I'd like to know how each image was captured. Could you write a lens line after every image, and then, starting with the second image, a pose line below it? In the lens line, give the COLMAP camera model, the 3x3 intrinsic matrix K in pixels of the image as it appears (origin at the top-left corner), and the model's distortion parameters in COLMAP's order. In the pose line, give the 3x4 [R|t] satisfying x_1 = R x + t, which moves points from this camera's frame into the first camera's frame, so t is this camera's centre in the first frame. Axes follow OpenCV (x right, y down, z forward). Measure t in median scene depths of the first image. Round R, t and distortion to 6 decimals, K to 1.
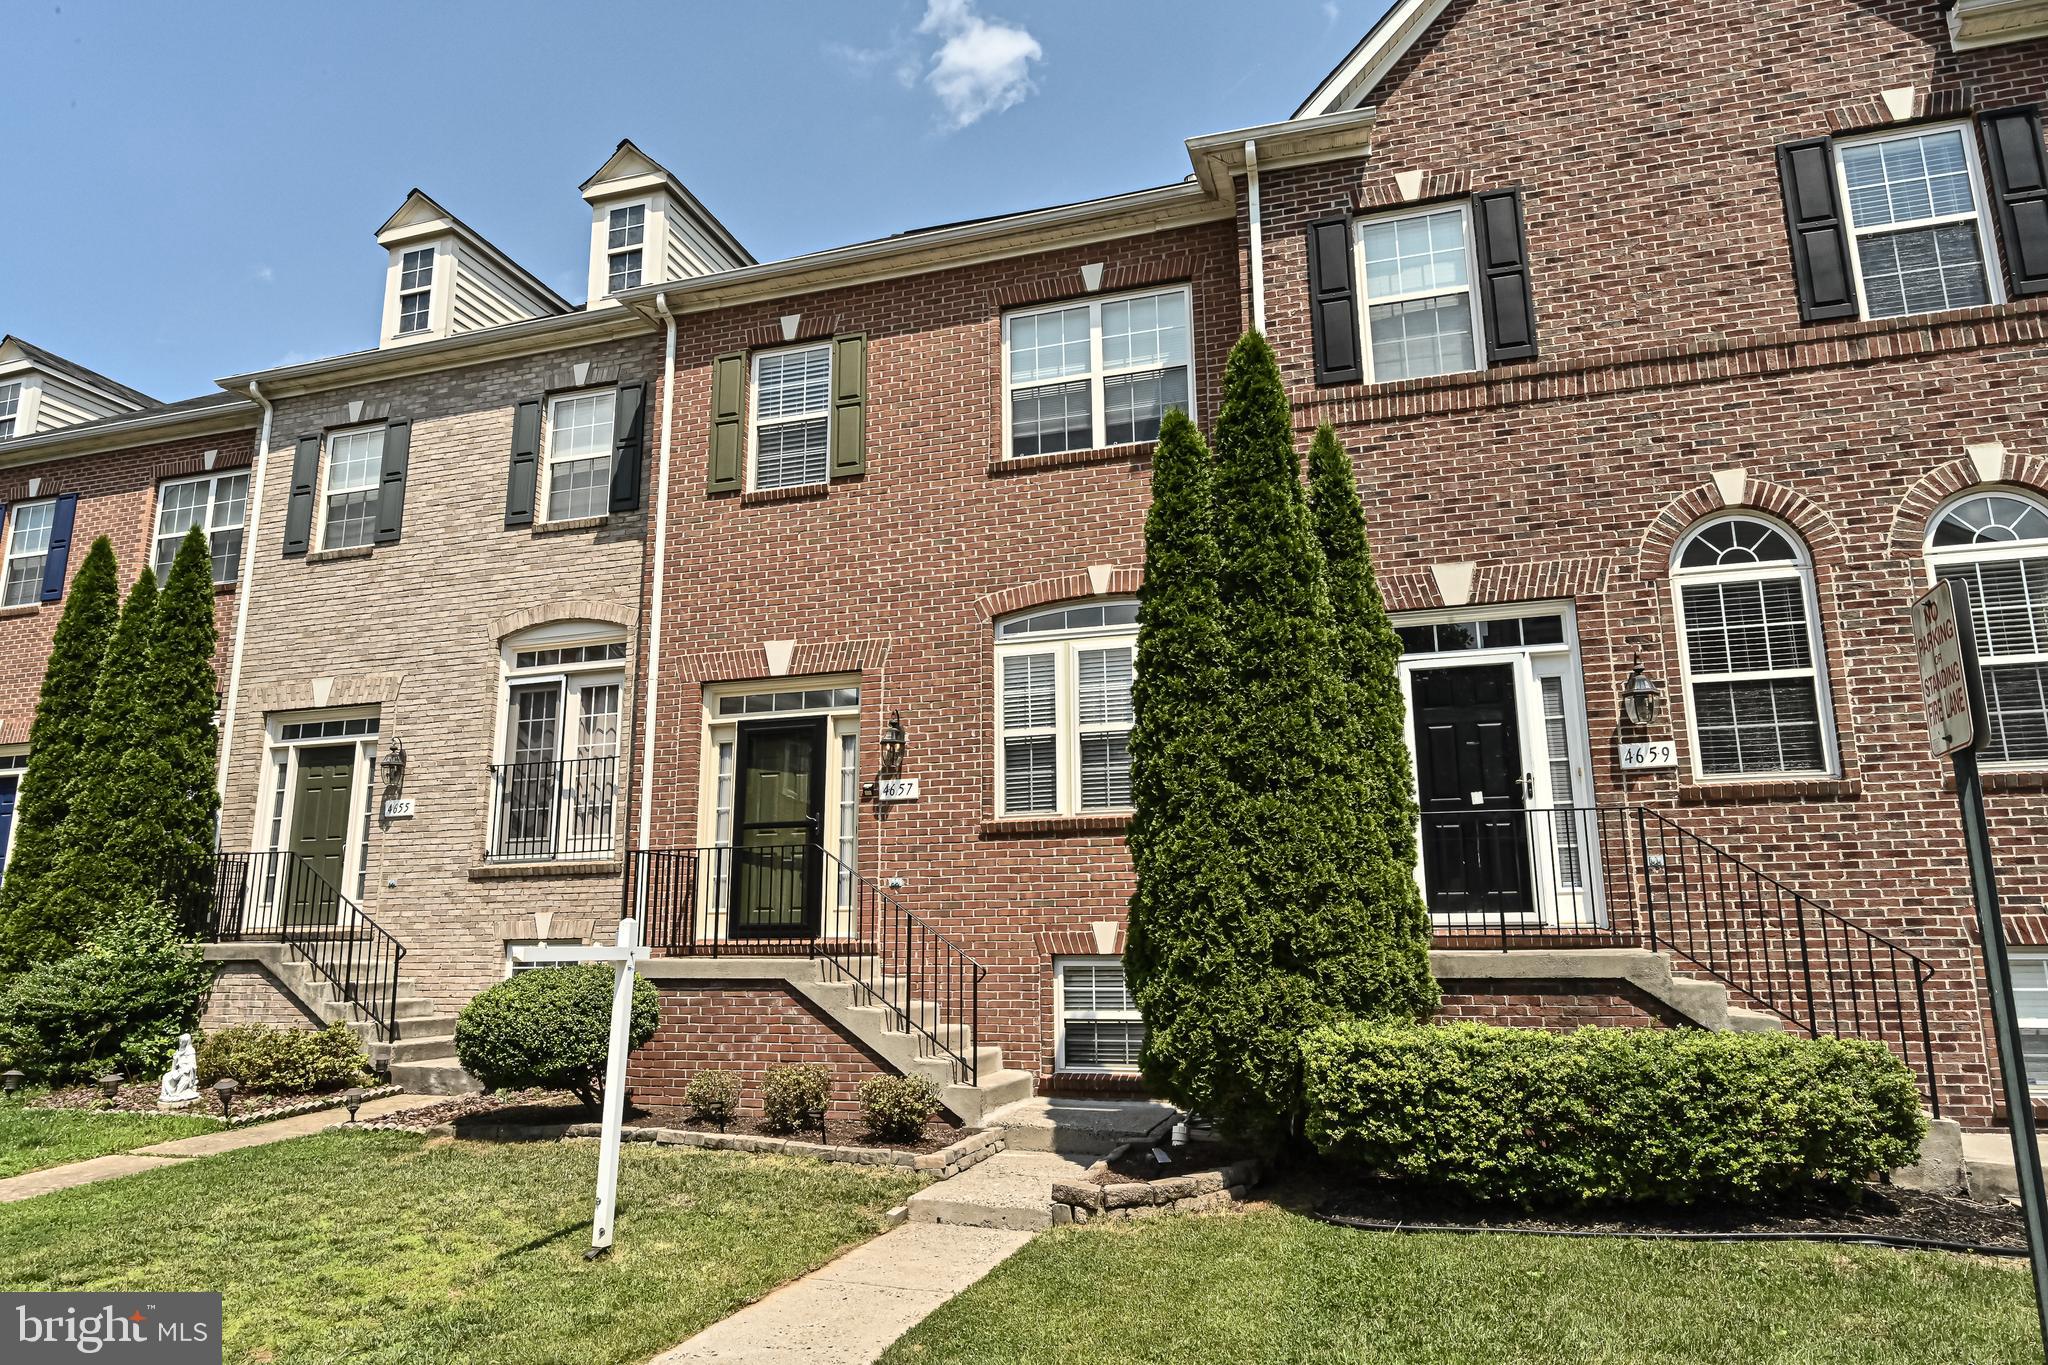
lens RADIAL K [[1243.3, 0, 1022.8], [0, 1243.3, 675.5], [0, 0, 1]] dist [-0.002101, -0.000158]
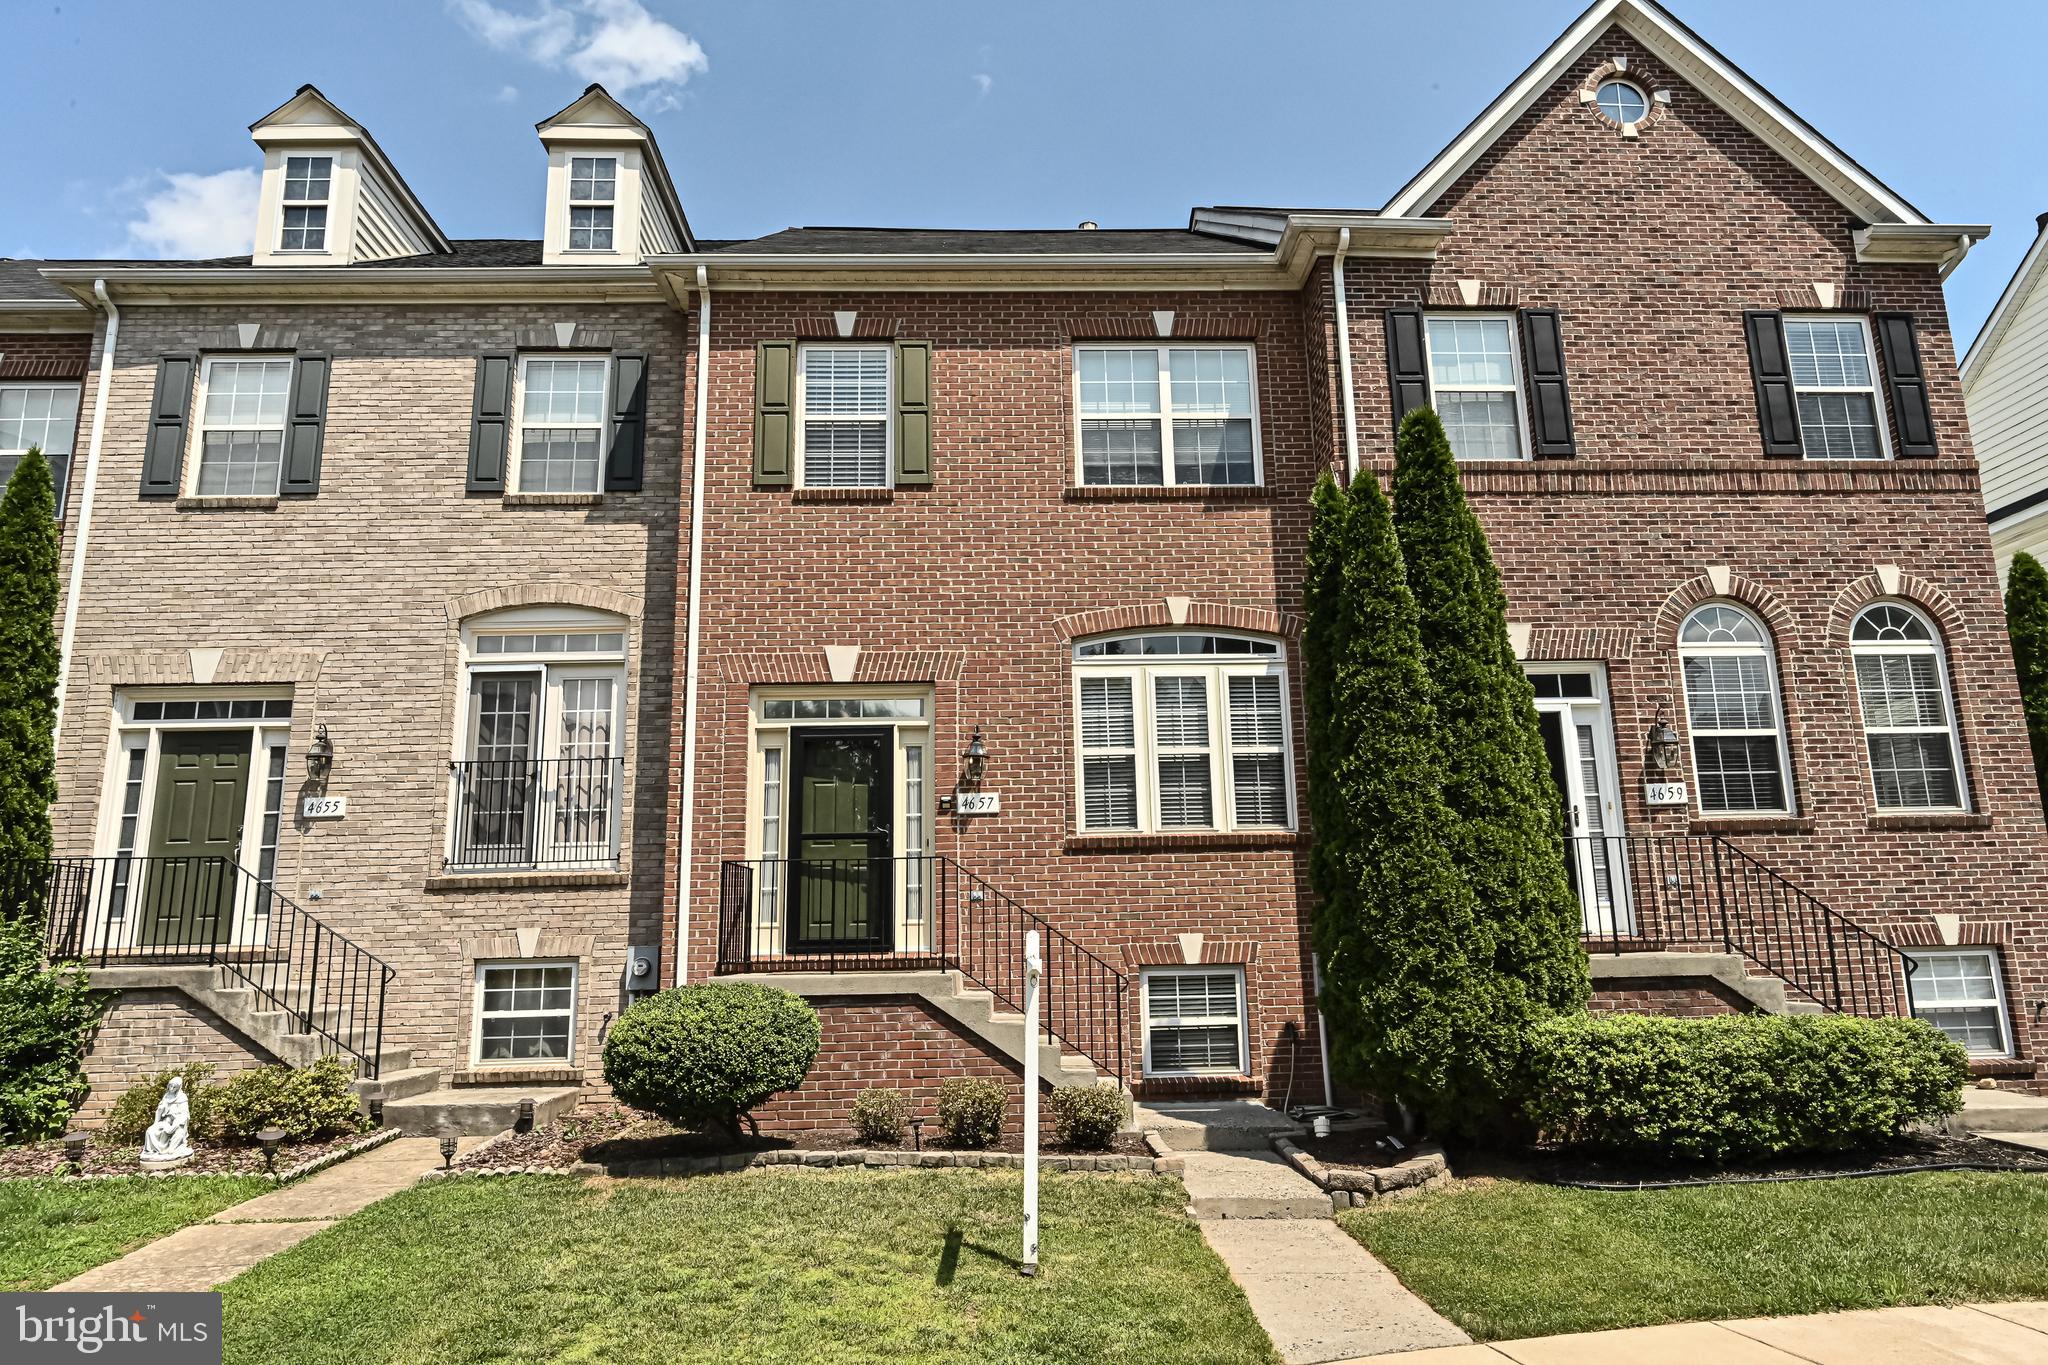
lens RADIAL K [[1243.5, 0, 1024.0], [0, 1243.5, 682.5], [0, 0, 1]] dist [-0.002092, -0.000253]
pose [[0.944216, 0.059179, 0.323966, -0.420462], [-0.057017, 0.998242, -0.016171, 0.009152], [-0.324354, -0.003202, 0.945930, 0.041420]]
